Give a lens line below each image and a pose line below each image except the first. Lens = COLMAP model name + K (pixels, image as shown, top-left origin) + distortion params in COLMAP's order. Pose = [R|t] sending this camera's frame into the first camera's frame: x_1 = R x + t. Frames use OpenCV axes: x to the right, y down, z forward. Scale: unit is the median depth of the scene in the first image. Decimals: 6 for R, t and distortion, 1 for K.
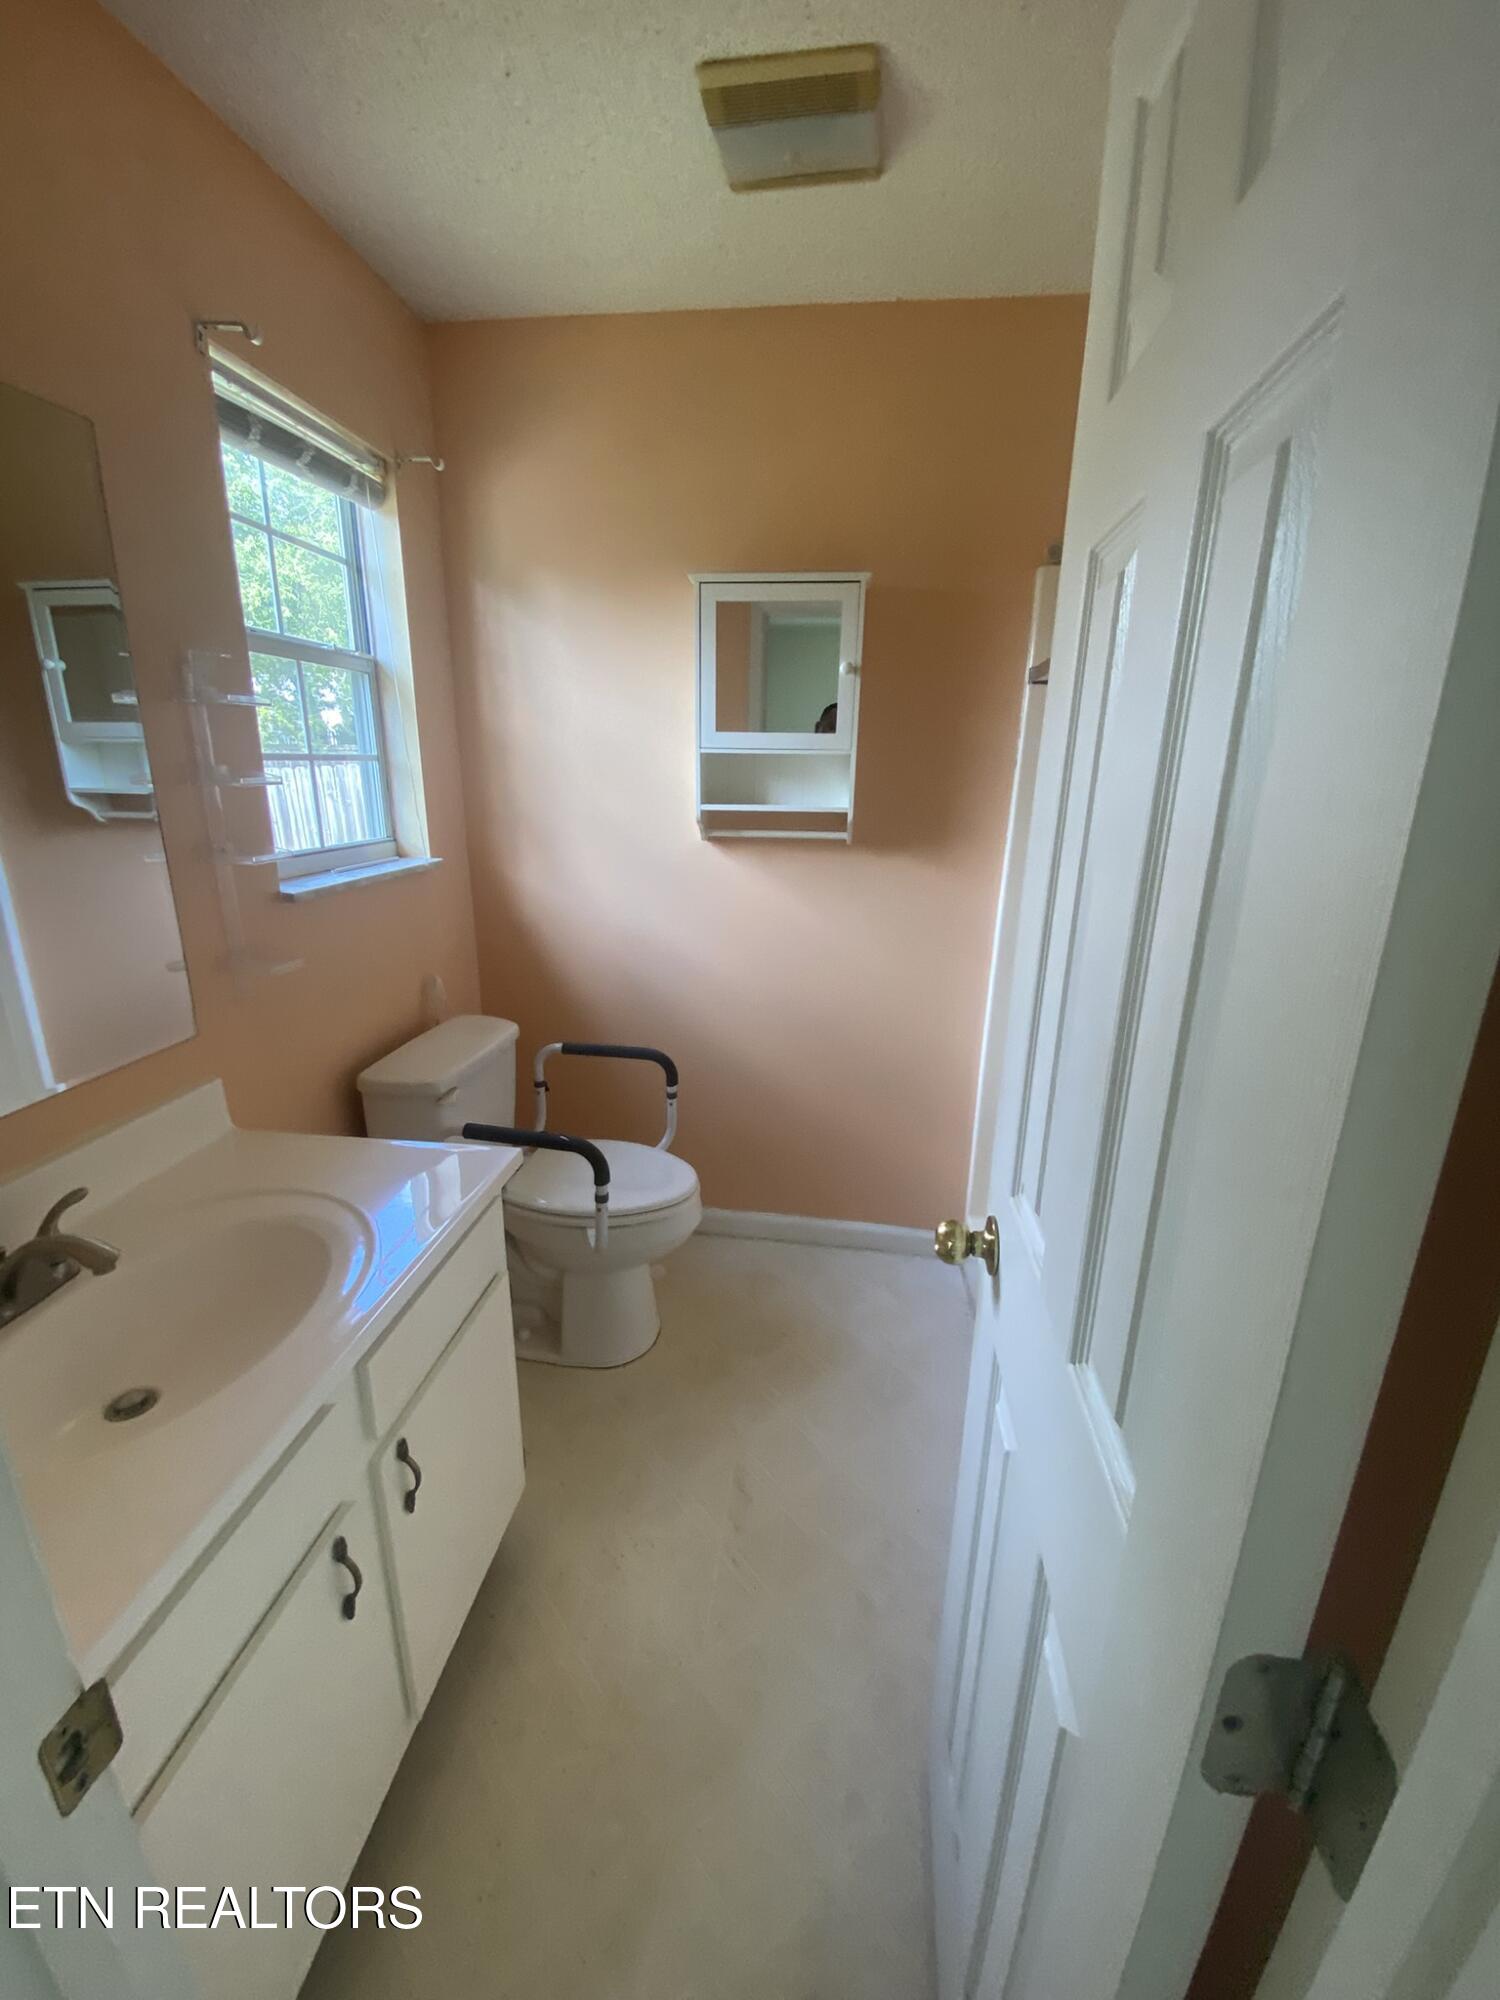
lens RADIAL K [[812.8, 0, 751.0], [0, 812.8, 997.3], [0, 0, 1]] dist [-0.033366, -0.002295]
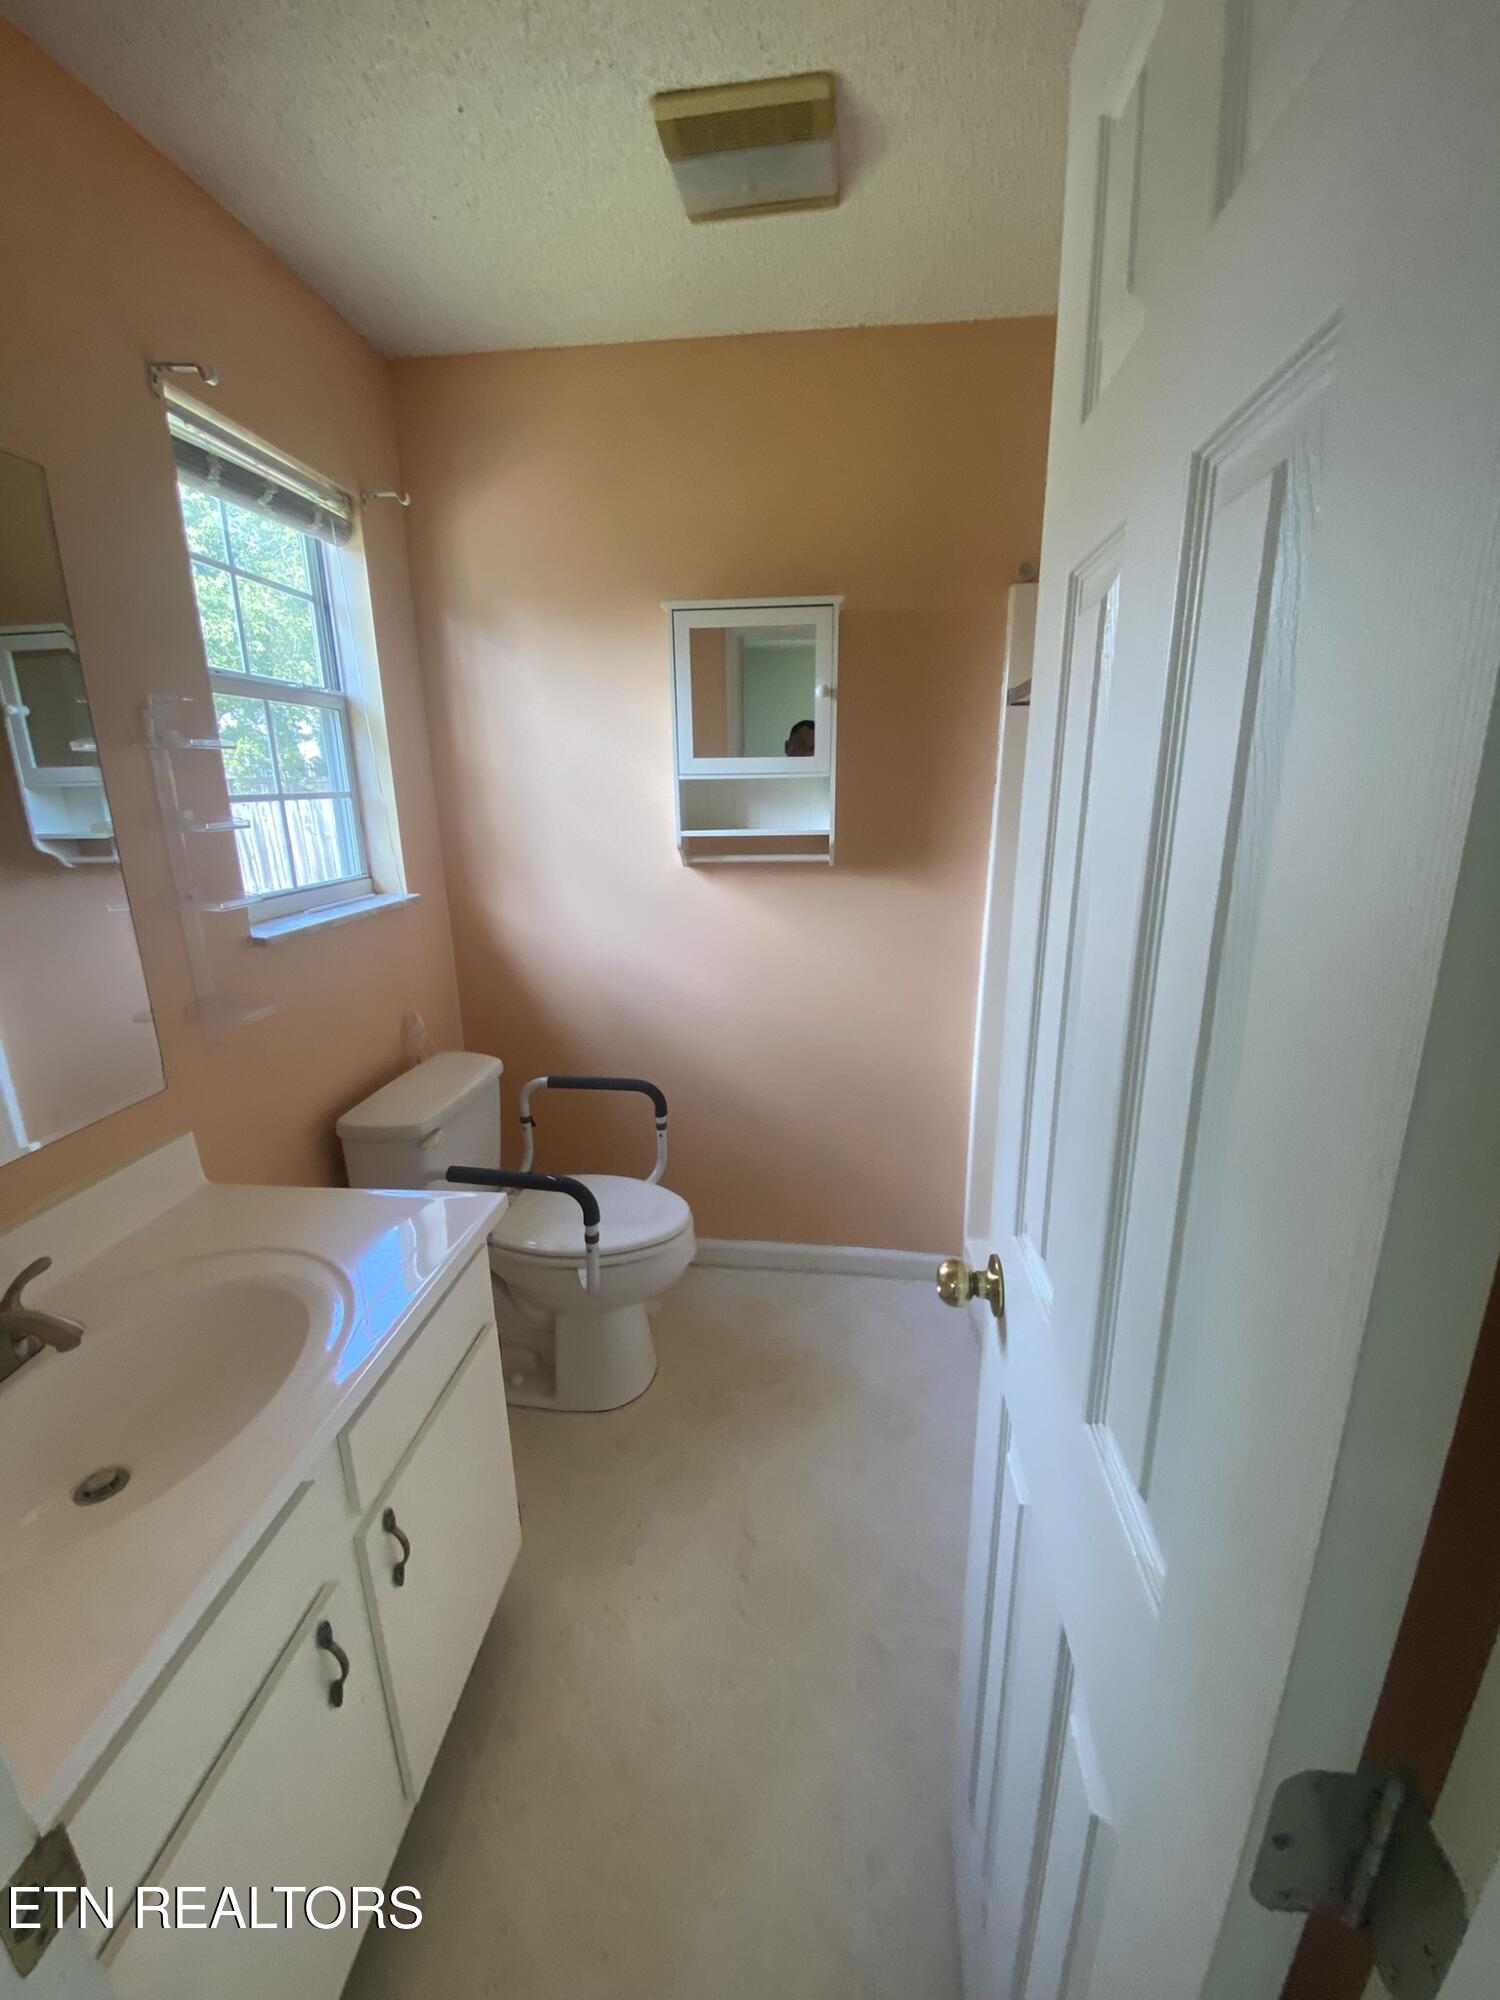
lens RADIAL K [[812.8, 0, 751.9], [0, 812.8, 992.6], [0, 0, 1]] dist [-0.033366, -0.002295]
pose [[0.999255, -0.034886, 0.016515, 0.002536], [0.035295, 0.999060, -0.025160, -0.021203], [-0.015622, 0.025725, 0.999547, 0.023719]]
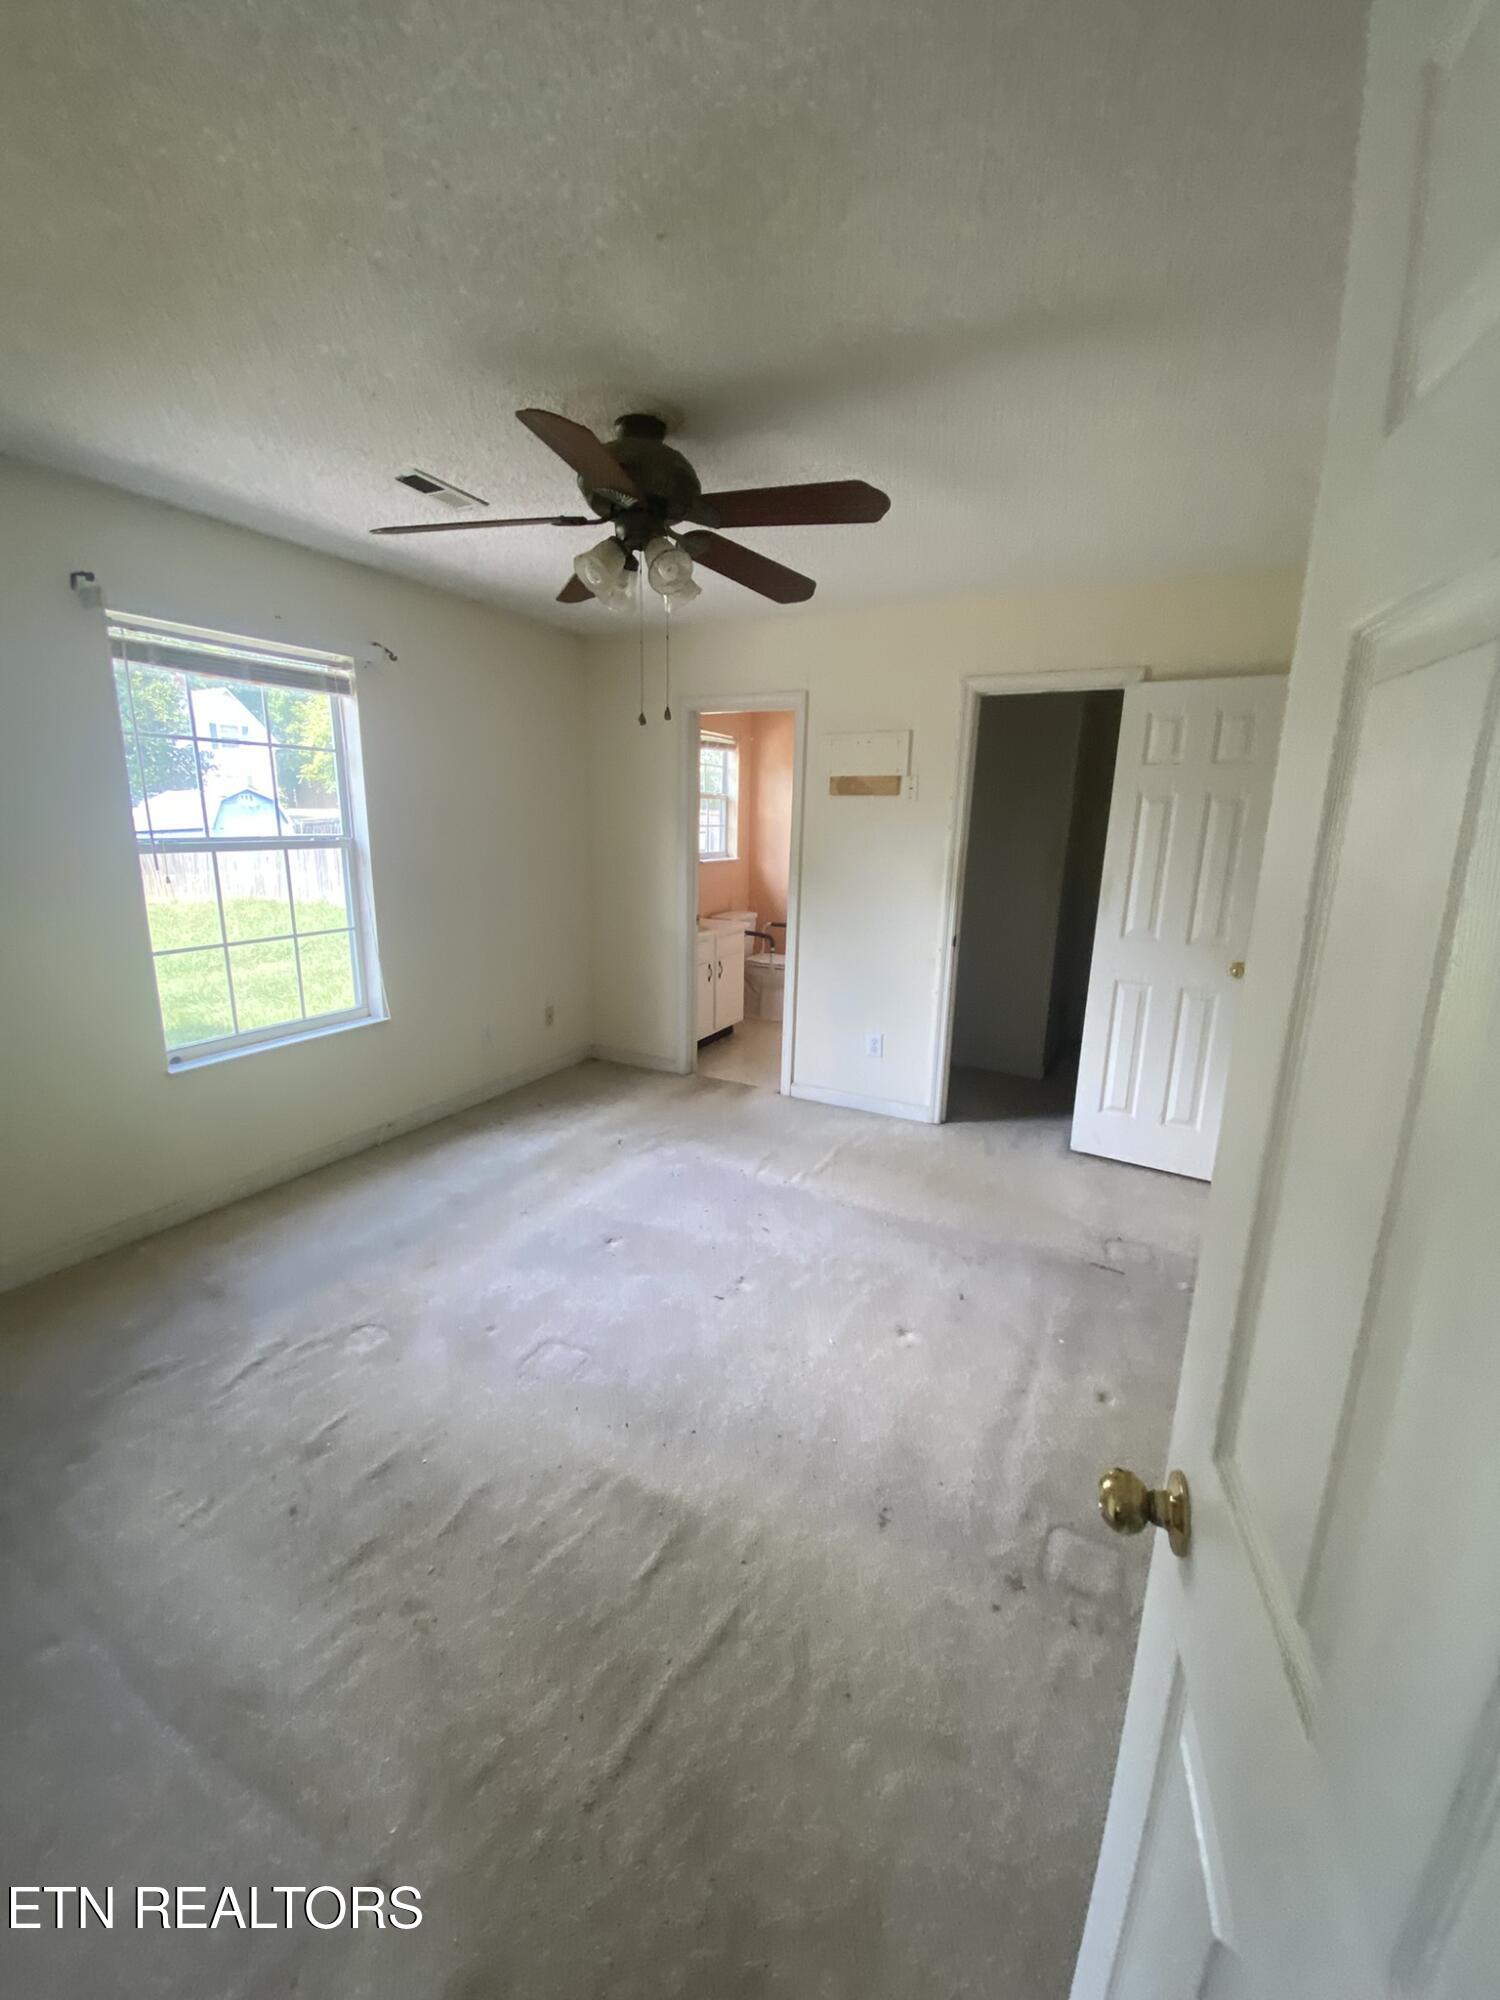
lens RADIAL K [[812.8, 0, 746.1], [0, 812.8, 1004.9], [0, 0, 1]] dist [-0.033366, -0.002295]
pose [[0.938567, 0.089664, -0.333246, 1.197035], [-0.112785, 0.992327, -0.050653, 0.895013], [0.326147, 0.085127, 0.941478, -3.097663]]
